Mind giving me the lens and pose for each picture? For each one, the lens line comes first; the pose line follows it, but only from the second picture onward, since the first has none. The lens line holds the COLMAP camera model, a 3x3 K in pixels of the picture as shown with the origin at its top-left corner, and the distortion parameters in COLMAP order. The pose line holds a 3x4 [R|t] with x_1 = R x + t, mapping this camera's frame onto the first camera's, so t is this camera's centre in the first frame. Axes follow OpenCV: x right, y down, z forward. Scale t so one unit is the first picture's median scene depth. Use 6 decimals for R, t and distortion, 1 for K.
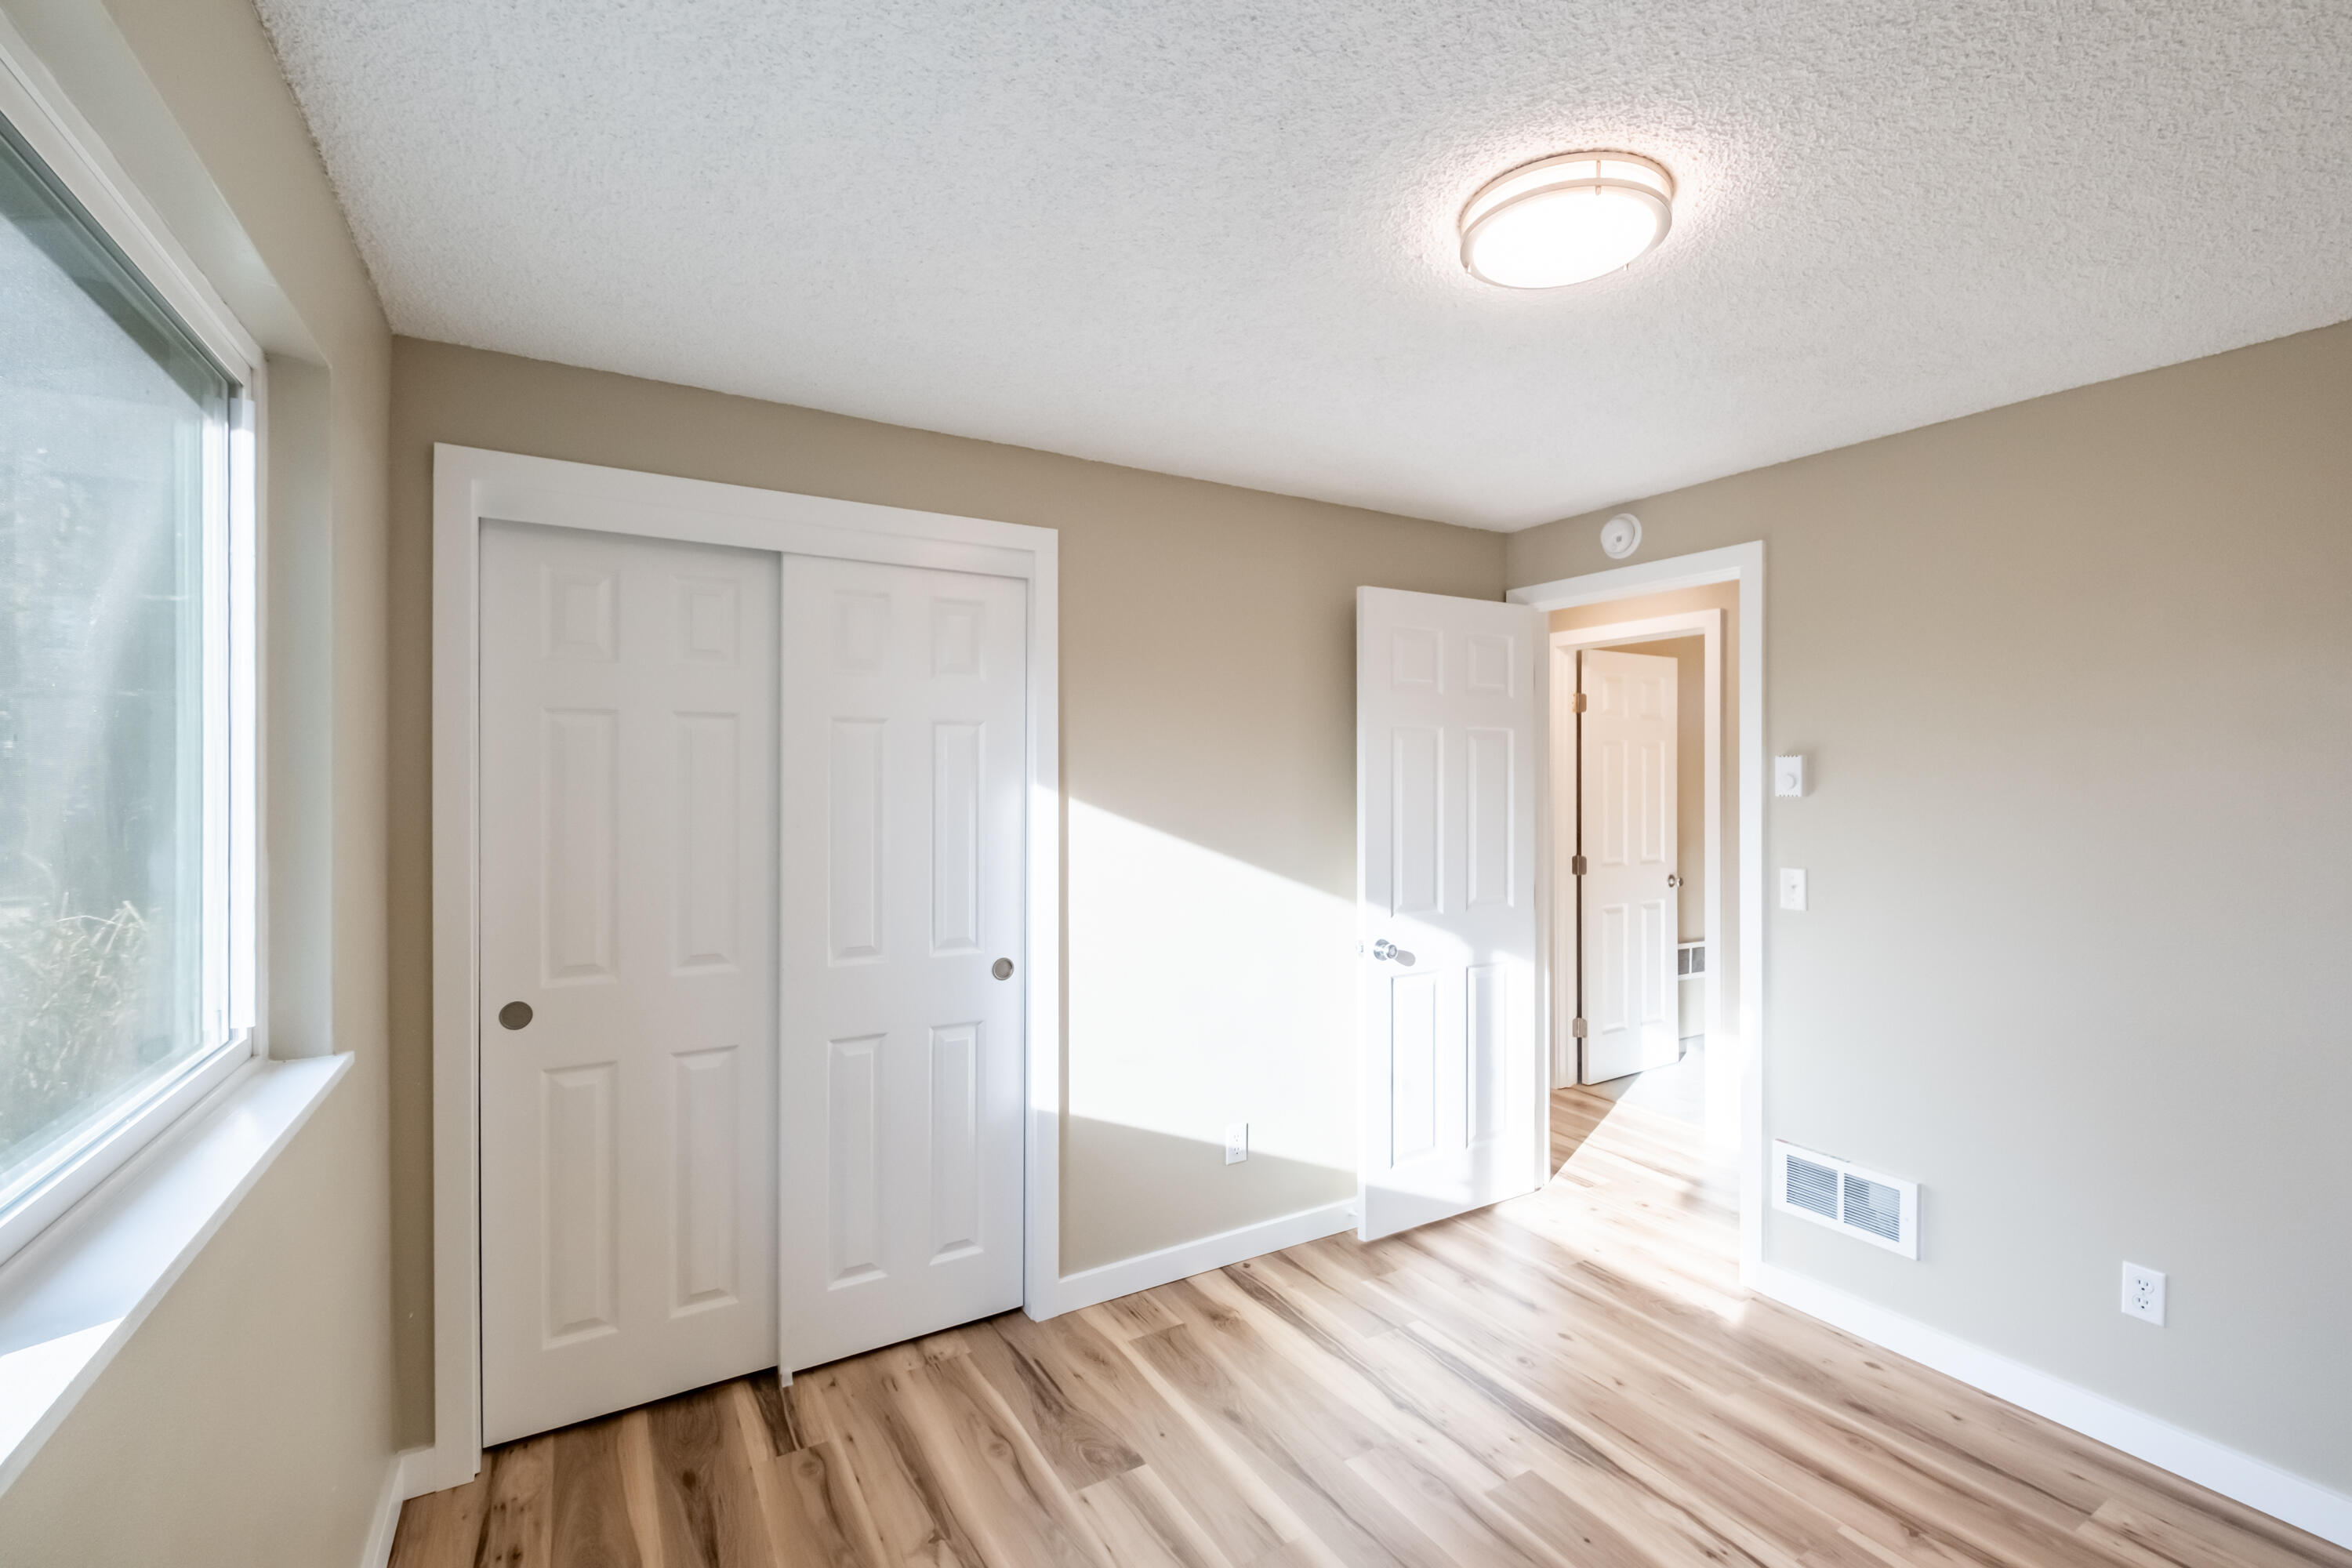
lens RADIAL K [[1036.1, 0, 1176.9], [0, 1036.1, 778.3], [0, 0, 1]] dist [-0.001277, -0.000877]
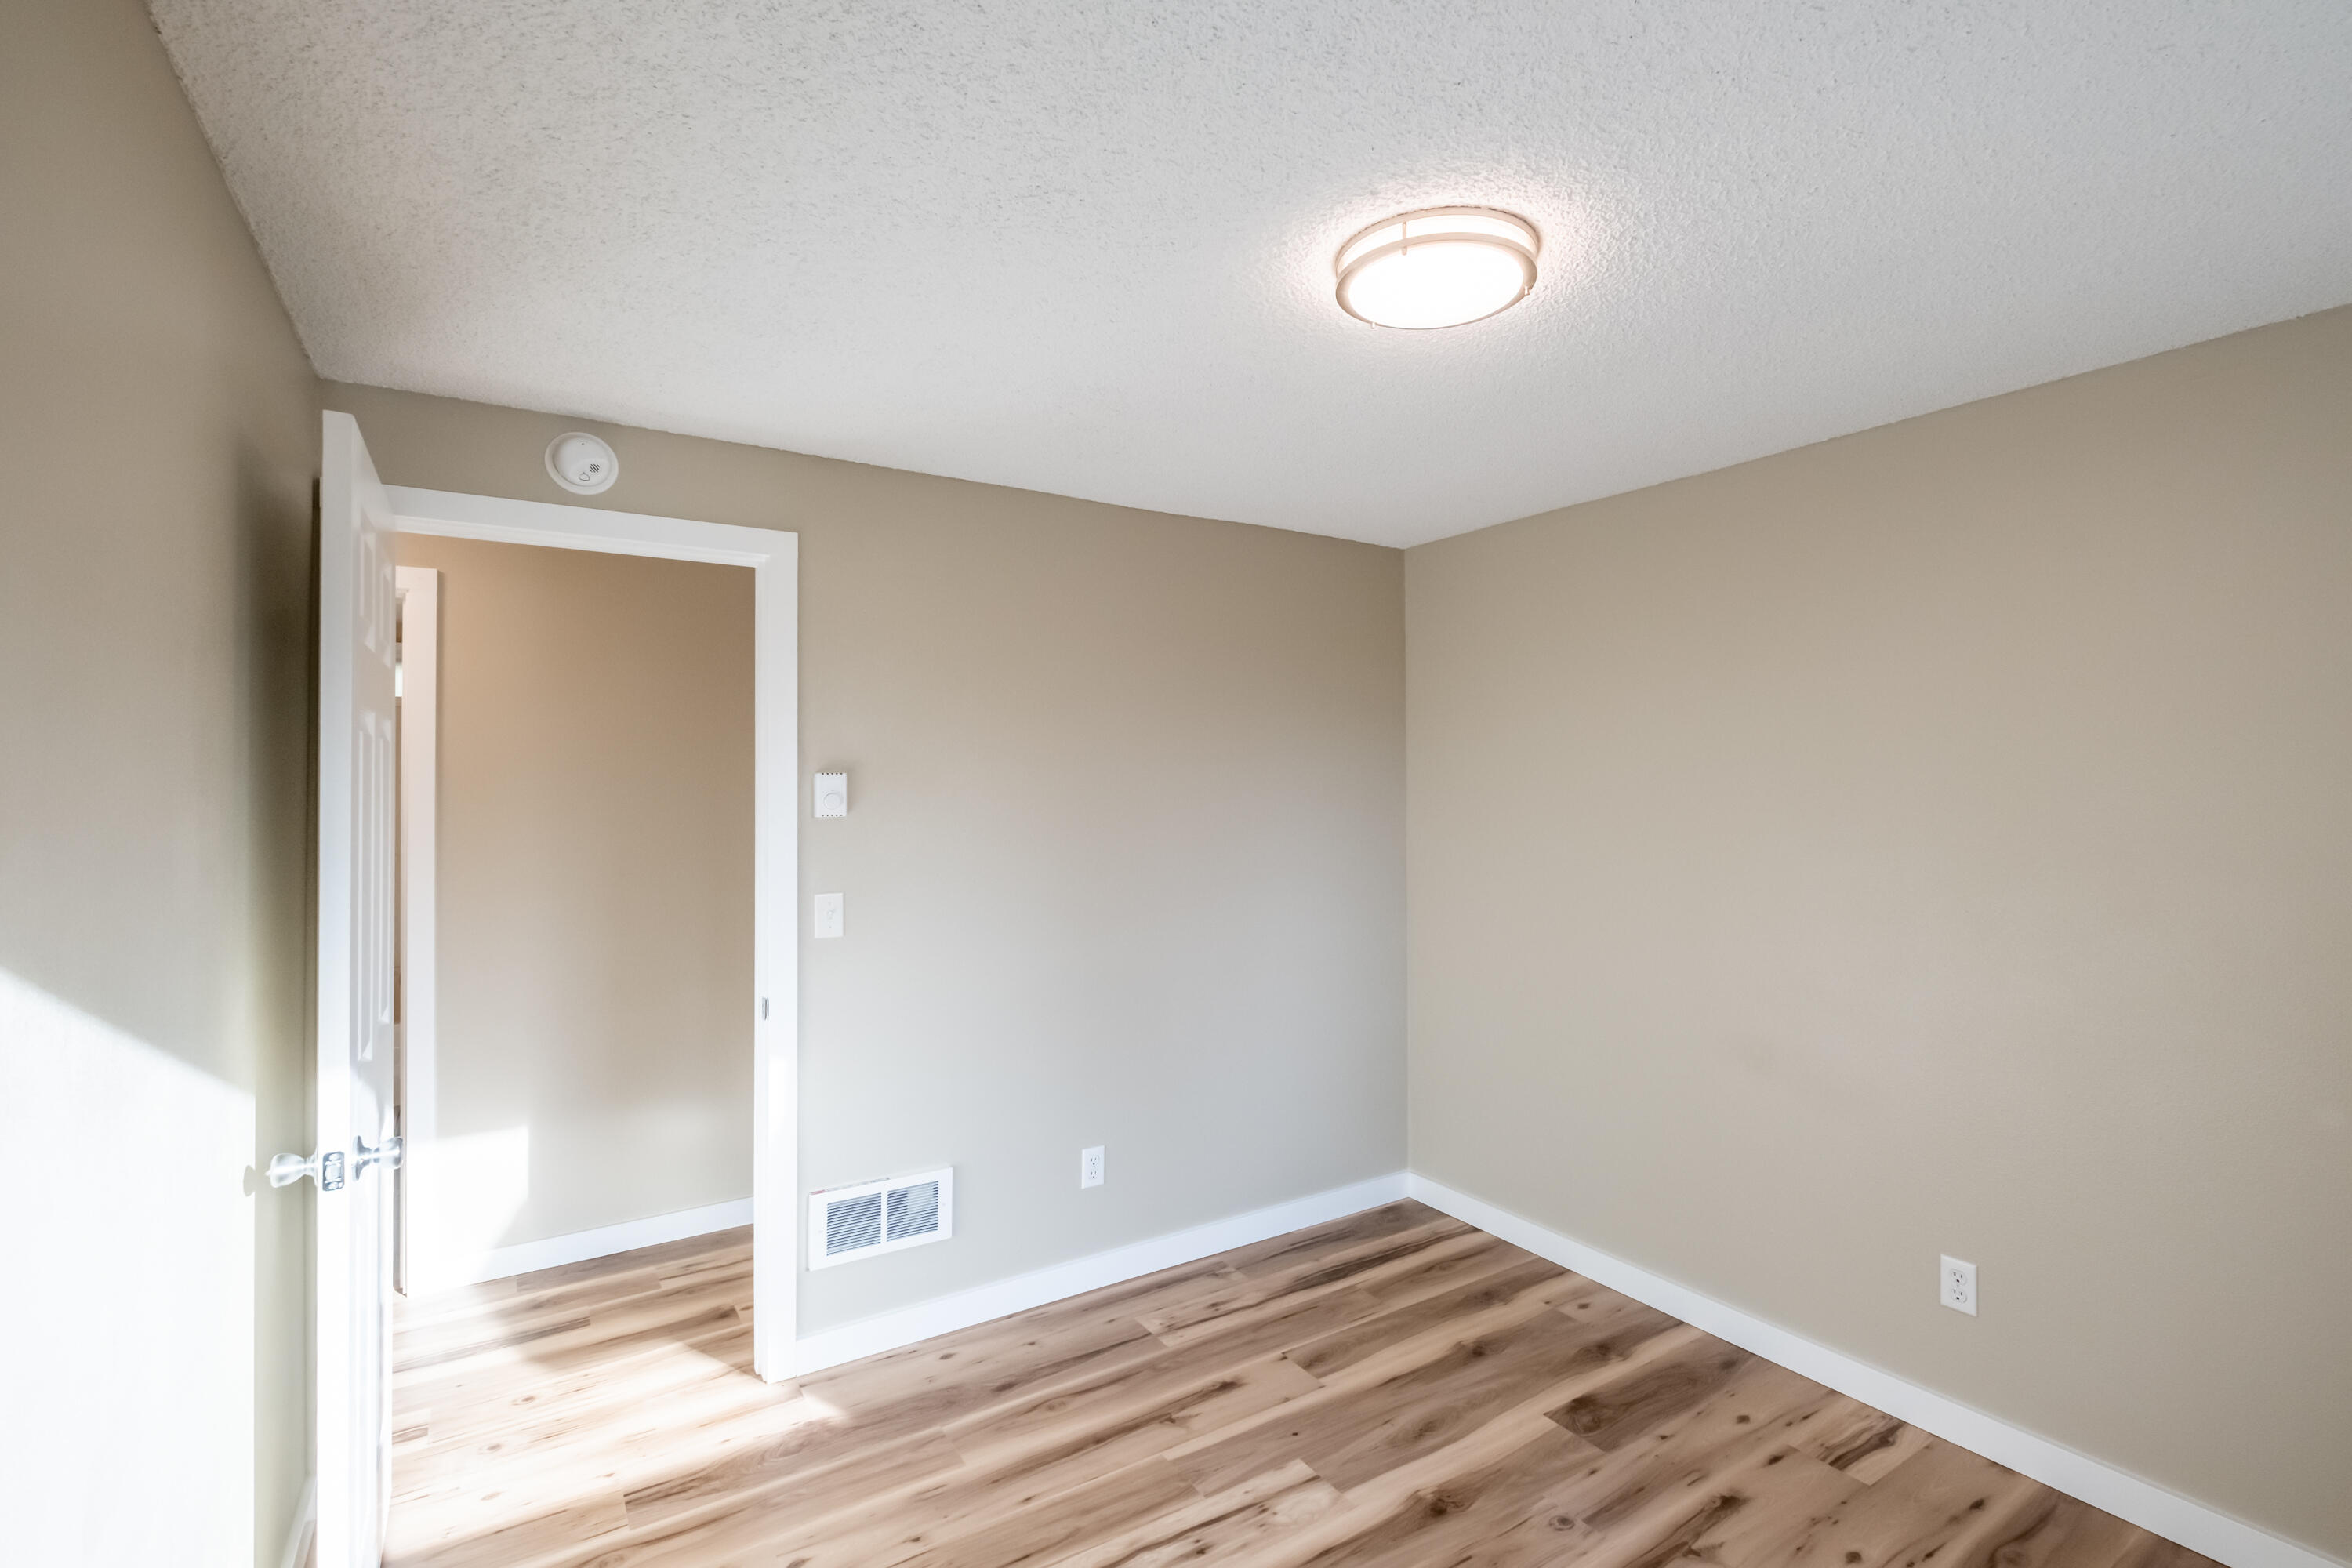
lens RADIAL K [[1089.8, 0, 1116.2], [0, 1089.8, 769.1], [0, 0, 1]] dist [0.019838, -0.019942]
pose [[-0.038994, 0.012237, 0.999165, -0.450952], [0.007487, 0.999901, -0.011953, -0.012881], [-0.999211, 0.007014, -0.039082, 0.871765]]
